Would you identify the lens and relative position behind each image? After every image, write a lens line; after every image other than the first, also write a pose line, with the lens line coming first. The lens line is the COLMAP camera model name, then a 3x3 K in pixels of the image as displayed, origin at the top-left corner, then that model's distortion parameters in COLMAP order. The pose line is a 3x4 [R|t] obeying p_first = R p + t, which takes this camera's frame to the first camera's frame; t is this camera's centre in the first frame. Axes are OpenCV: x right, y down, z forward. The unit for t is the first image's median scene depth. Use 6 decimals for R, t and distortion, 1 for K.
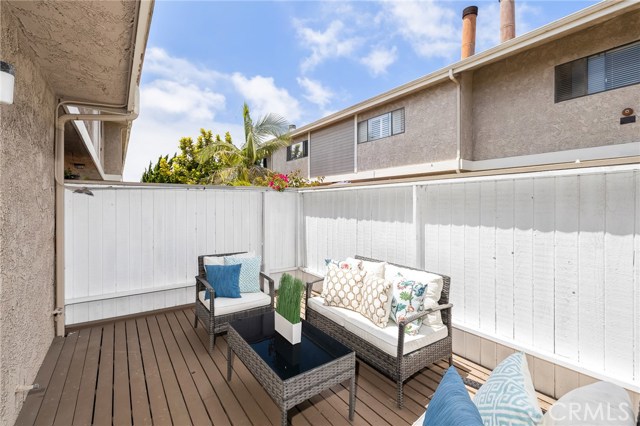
lens RADIAL K [[272.3, 0, 318.2], [0, 272.3, 207.1], [0, 0, 1]] dist [0.005039, 0.000349]
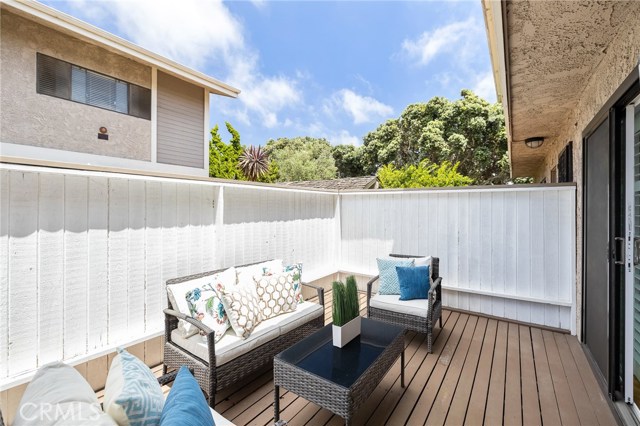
lens RADIAL K [[272.3, 0, 318.3], [0, 272.3, 210.2], [0, 0, 1]] dist [0.005039, 0.000349]
pose [[-0.304943, -0.011034, 0.952307, -0.326880], [0.001718, 0.999925, 0.012136, -0.002014], [-0.952369, 0.005337, -0.304901, 0.450635]]
